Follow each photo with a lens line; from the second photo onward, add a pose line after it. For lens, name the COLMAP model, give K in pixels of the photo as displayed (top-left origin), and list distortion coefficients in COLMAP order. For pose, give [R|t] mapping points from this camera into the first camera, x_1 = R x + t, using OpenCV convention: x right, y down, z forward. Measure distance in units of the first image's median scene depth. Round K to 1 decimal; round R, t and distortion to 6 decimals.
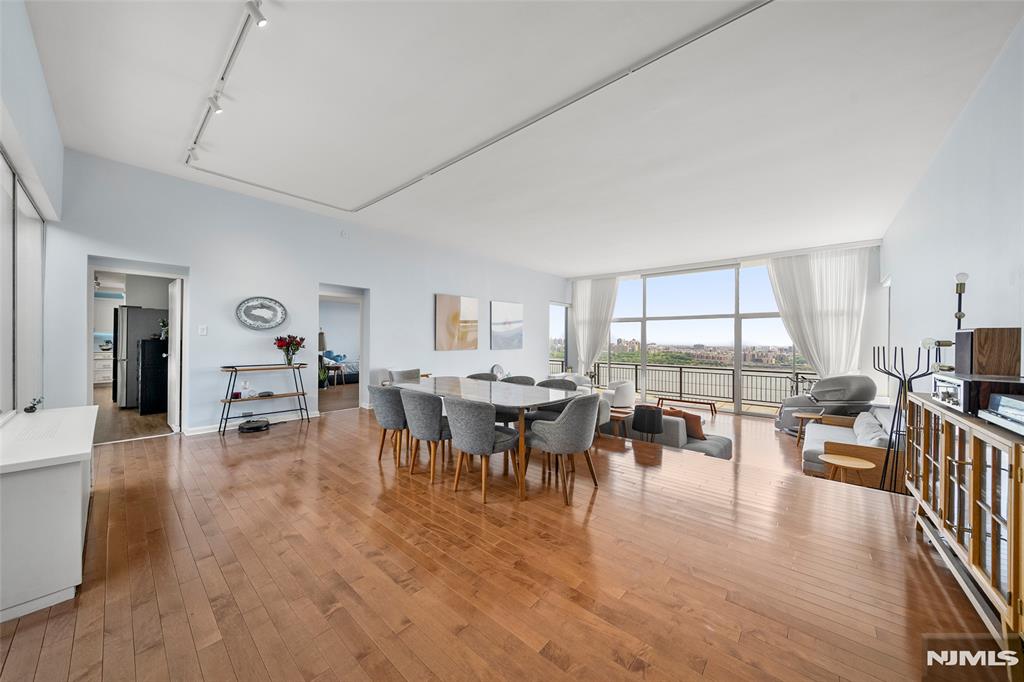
lens RADIAL K [[351.0, 0, 512.0], [0, 351.0, 341.0], [0, 0, 1]] dist [0.000080, -0.000088]
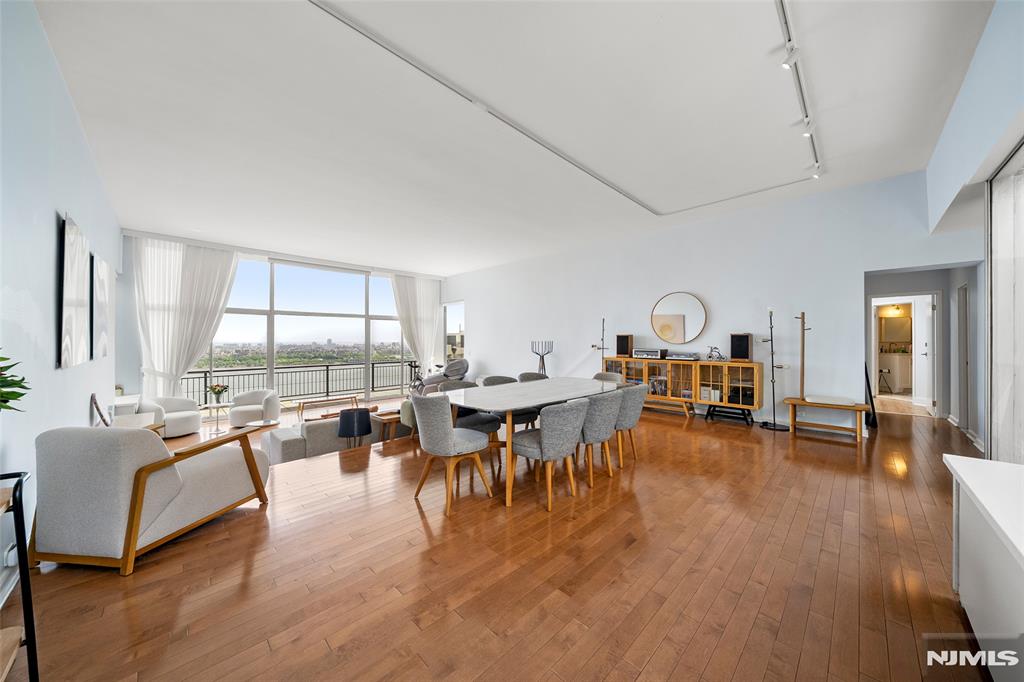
lens RADIAL K [[347.8, 0, 514.1], [0, 347.8, 339.5], [0, 0, 1]] dist [-0.001289, -0.000171]
pose [[0.074076, -0.007919, 0.997221, -0.481905], [0.002437, 0.999967, 0.007760, -0.004781], [-0.997250, 0.001855, 0.074092, 0.455572]]
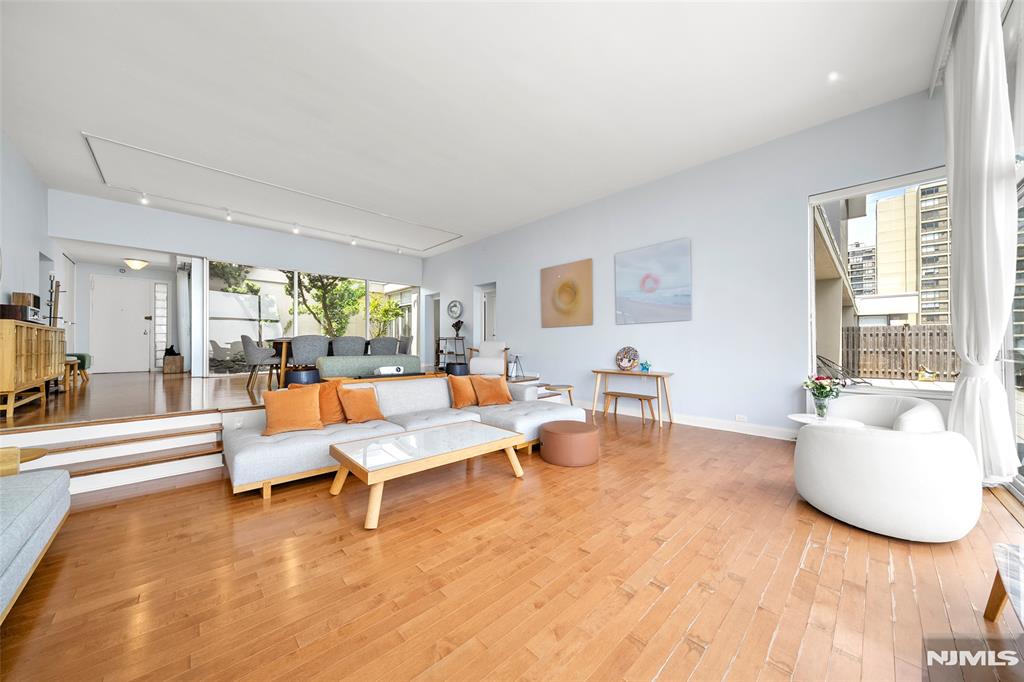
lens RADIAL K [[362.7, 0, 514.2], [0, 362.7, 345.8], [0, 0, 1]] dist [0.000026, -0.000041]
pose [[-0.073028, -0.008882, -0.997290, 0.697445], [-0.002946, 0.999958, -0.008690, 0.076422], [0.997326, 0.002304, -0.073051, 0.884334]]
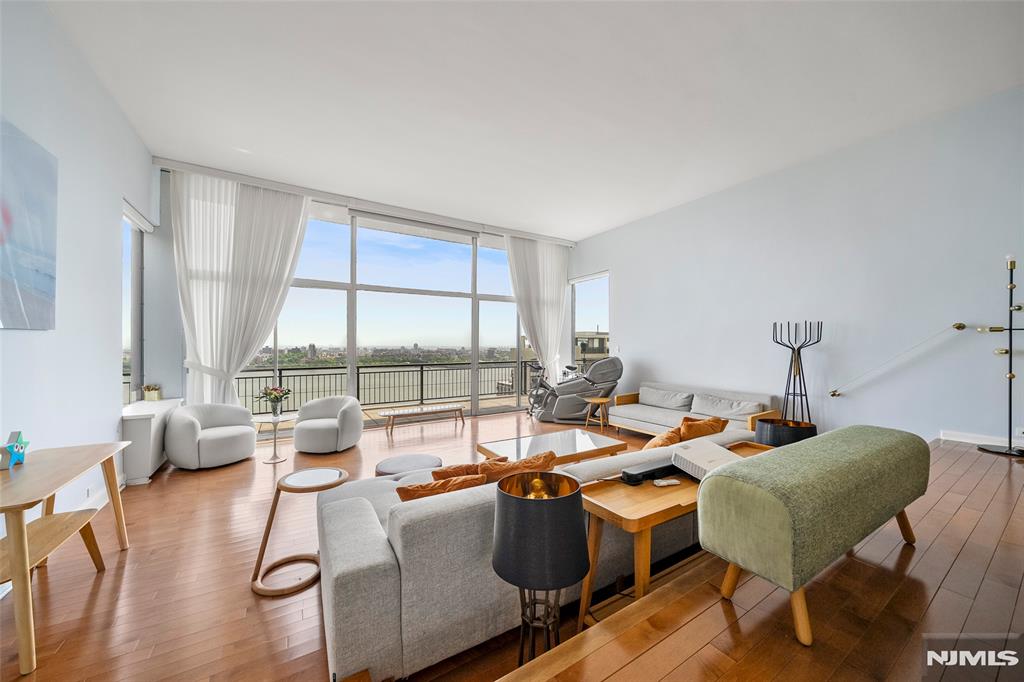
lens RADIAL K [[362.7, 0, 514.2], [0, 362.7, 345.8], [0, 0, 1]] dist [0.000026, -0.000041]
pose [[0.293526, -0.011673, 0.955880, -0.147884], [0.002483, 0.999931, 0.011449, 0.036025], [-0.955948, -0.000987, 0.293534, 0.693341]]
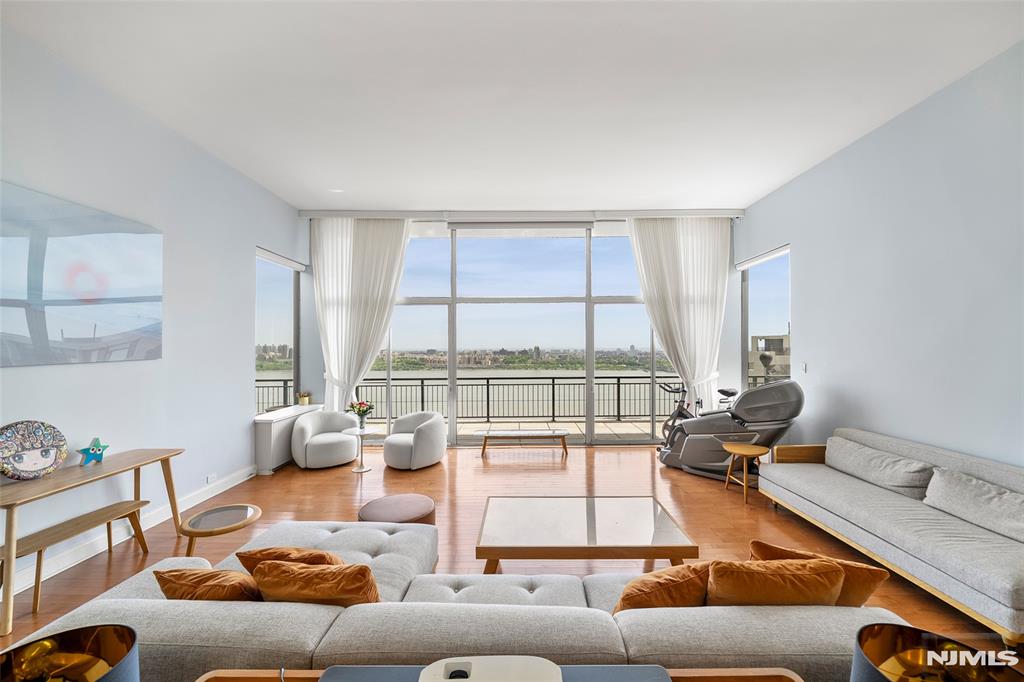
lens RADIAL K [[379.1, 0, 517.5], [0, 379.1, 346.4], [0, 0, 1]] dist [-0.000552, -0.000142]
pose [[0.755767, -0.012212, 0.654727, 0.059028], [0.012861, 0.999910, 0.003804, 0.014573], [-0.654715, 0.005546, 0.755856, 0.563250]]
